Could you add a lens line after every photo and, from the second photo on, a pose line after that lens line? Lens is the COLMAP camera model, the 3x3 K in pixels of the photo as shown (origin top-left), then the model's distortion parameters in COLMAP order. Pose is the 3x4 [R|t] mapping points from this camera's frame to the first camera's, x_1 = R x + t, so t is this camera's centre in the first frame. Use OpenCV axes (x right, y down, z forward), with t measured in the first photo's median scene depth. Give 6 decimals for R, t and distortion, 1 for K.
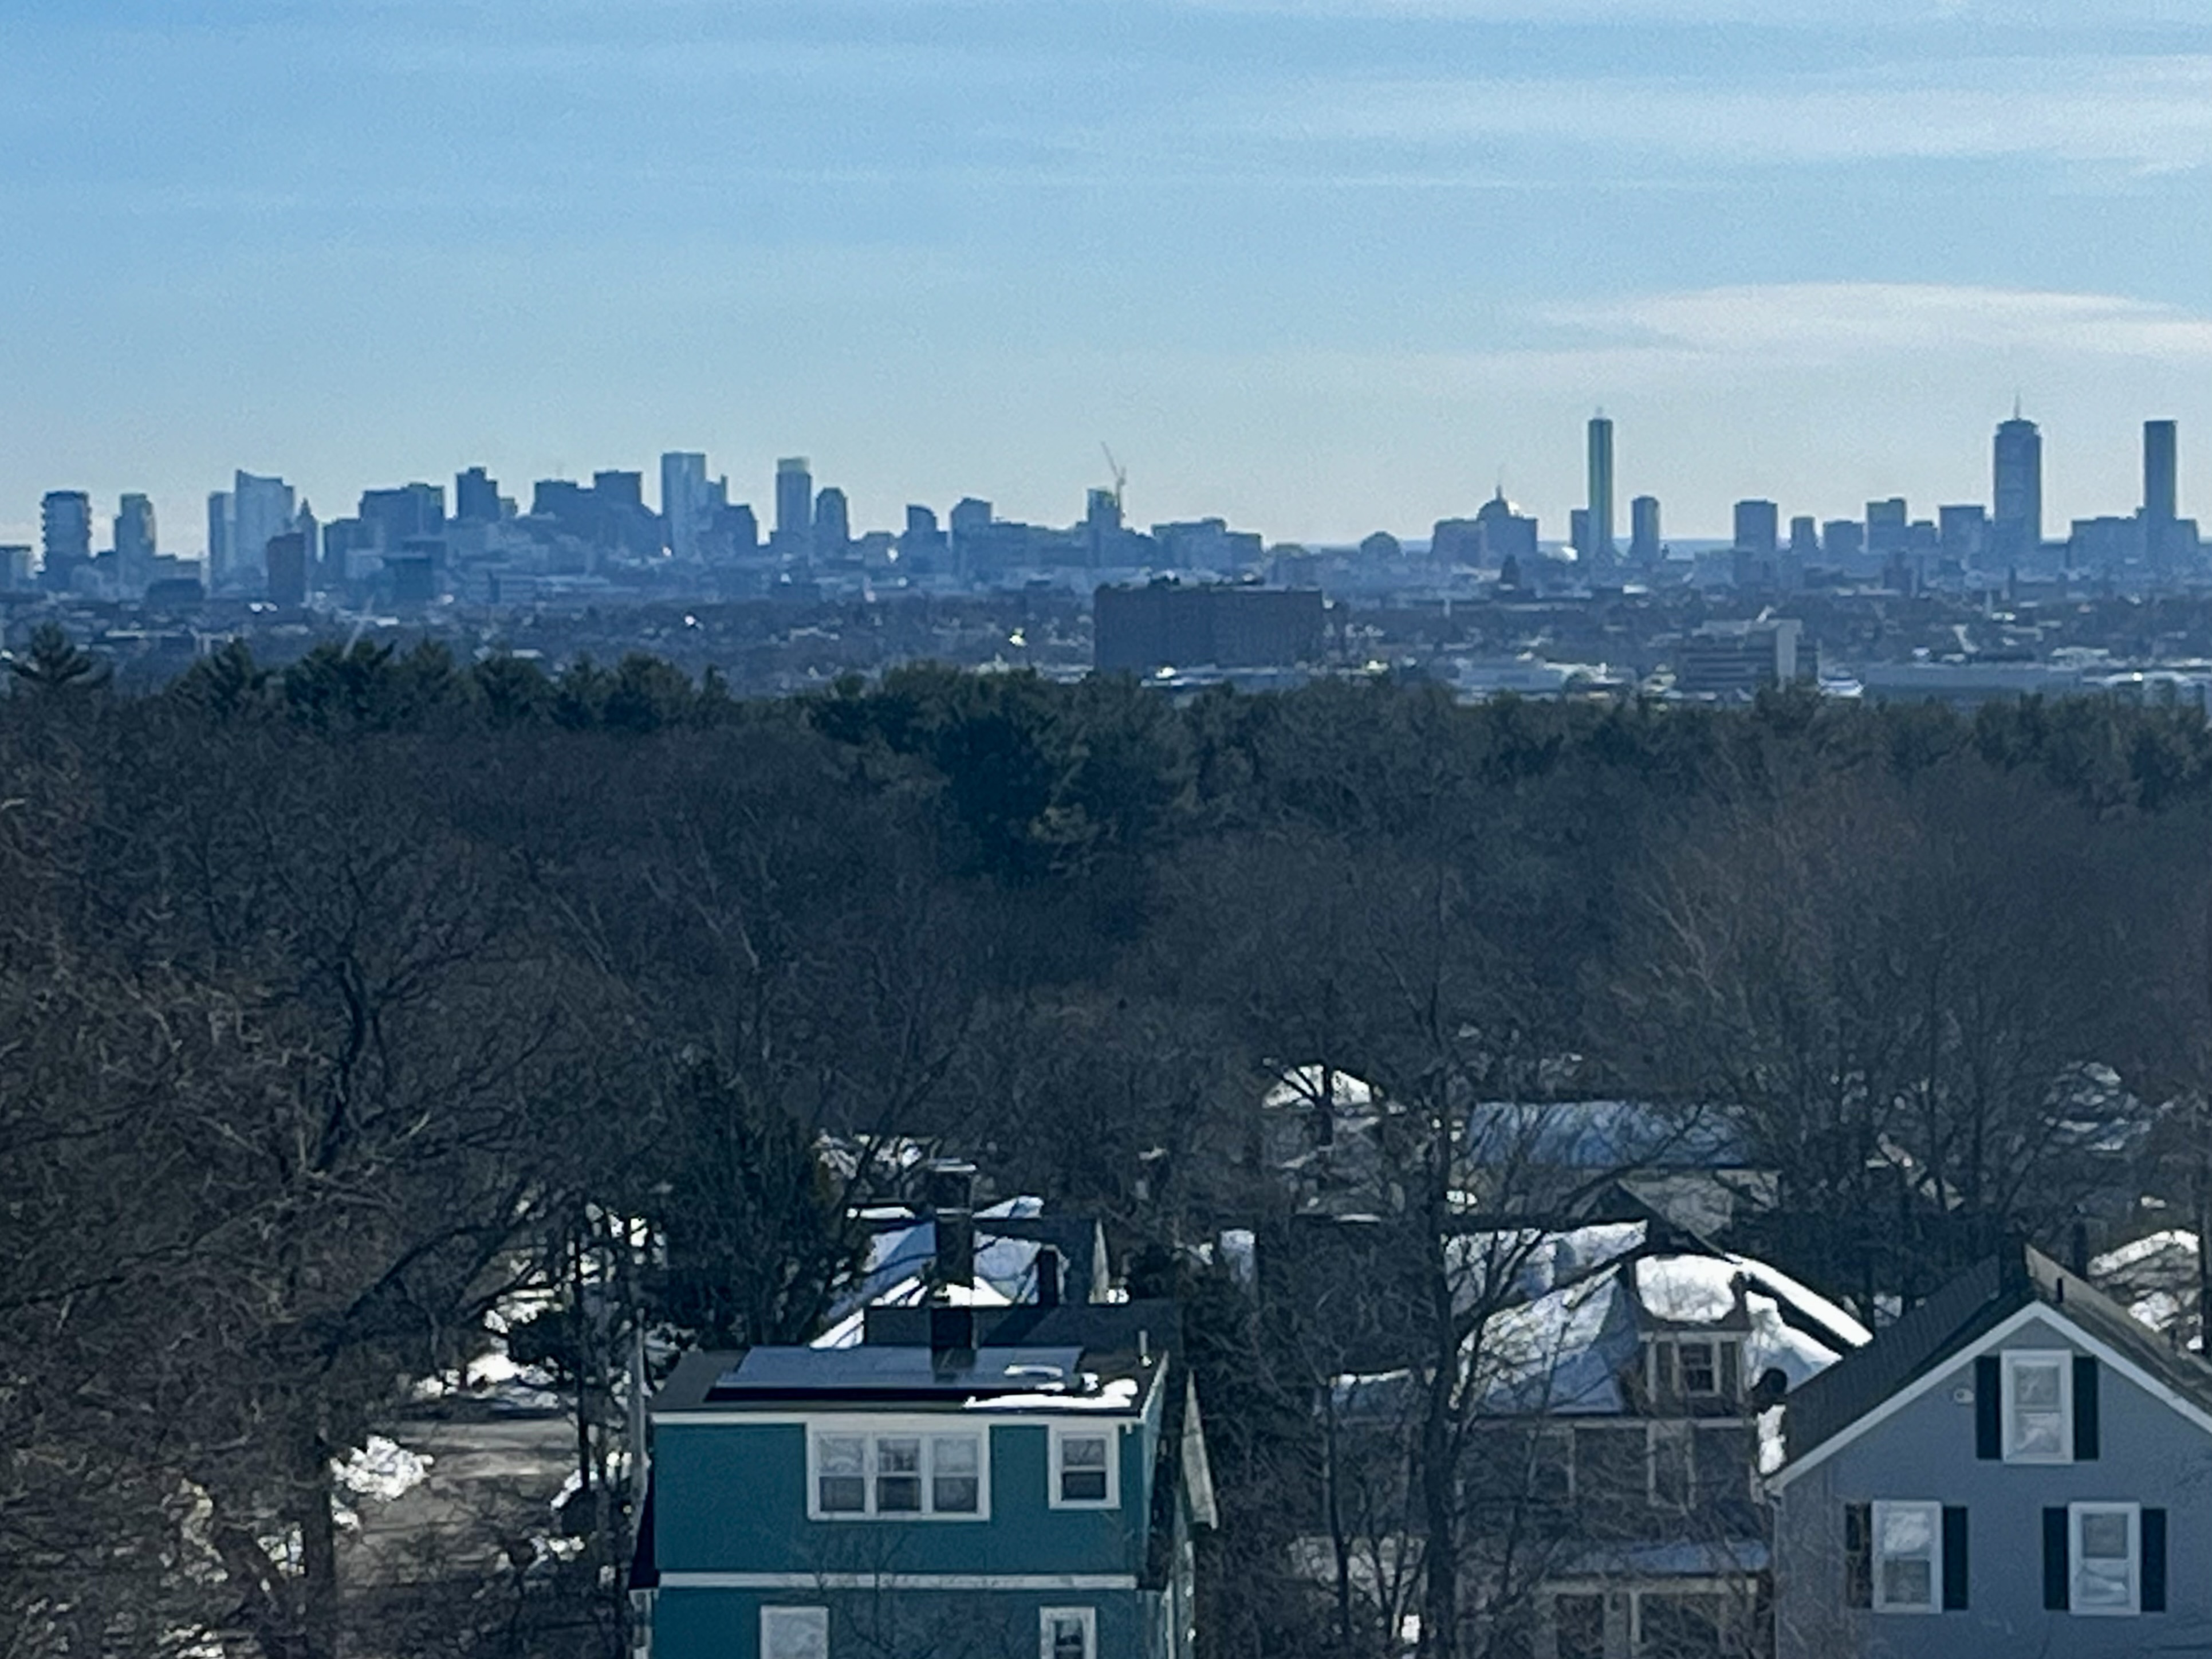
lens RADIAL K [[7134.9, 0, 1099.0], [0, 7134.9, 841.7], [0, 0, 1]] dist [0.527123, 0.000000]
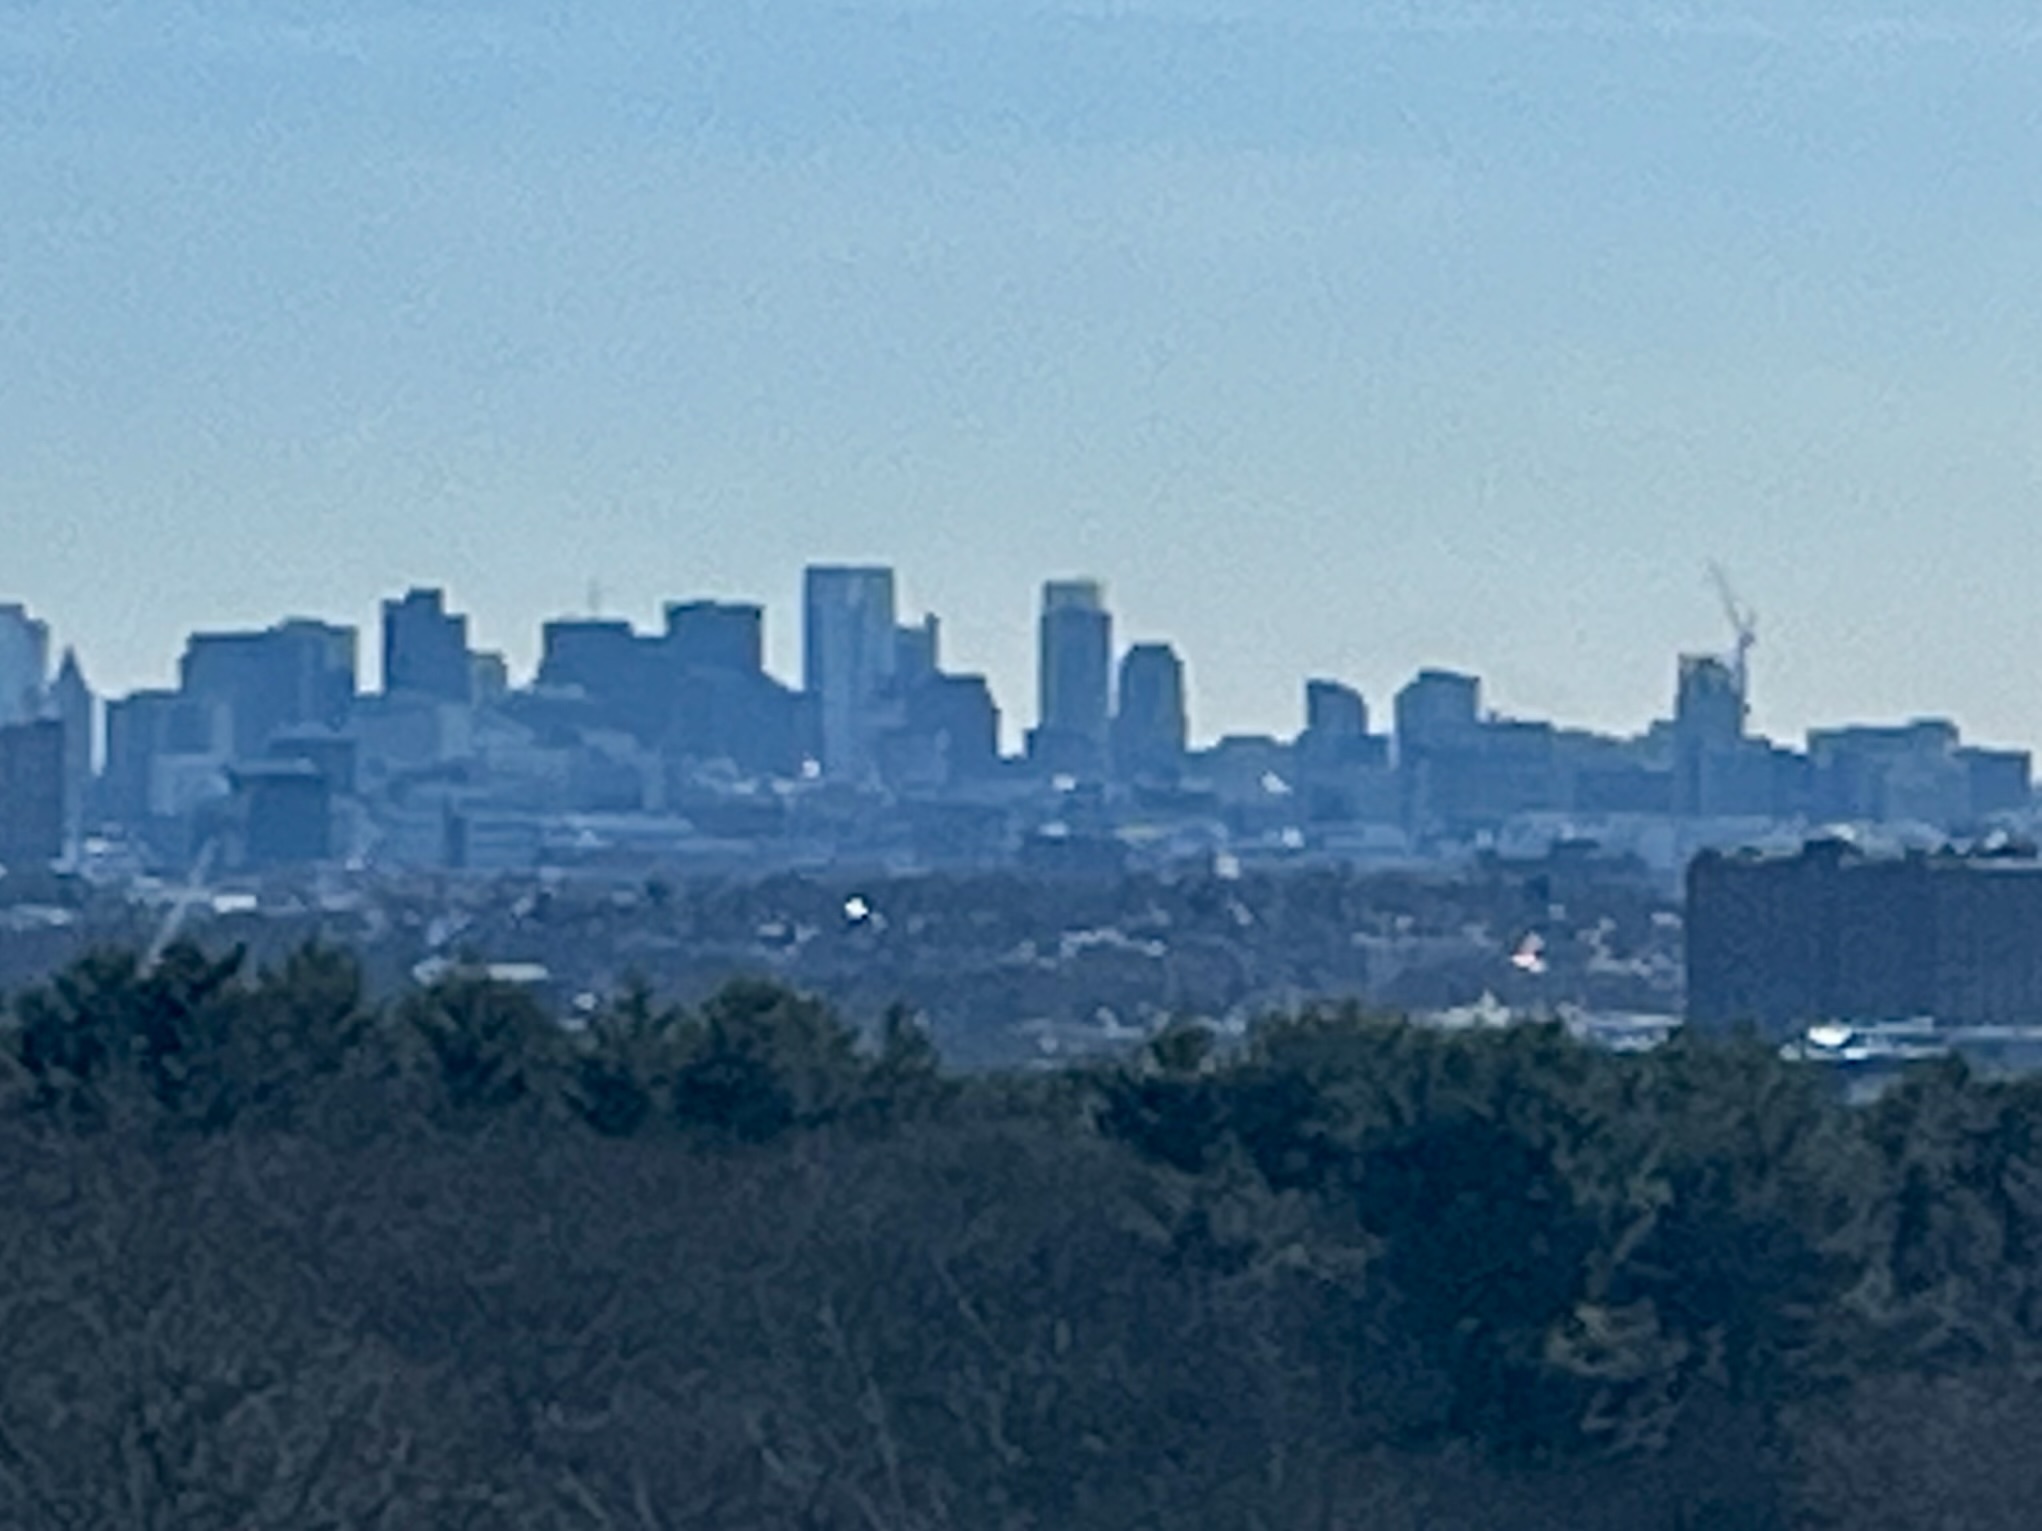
lens RADIAL K [[7740.1, 0, 1025.0], [0, 7740.1, 759.4], [0, 0, 1]] dist [-1.361625, 0.000000]
pose [[0.998845, 0.017901, -0.044581, -0.022677], [-0.019835, 0.998865, -0.043312, -0.018768], [0.043755, 0.044146, 0.998066, 0.479542]]
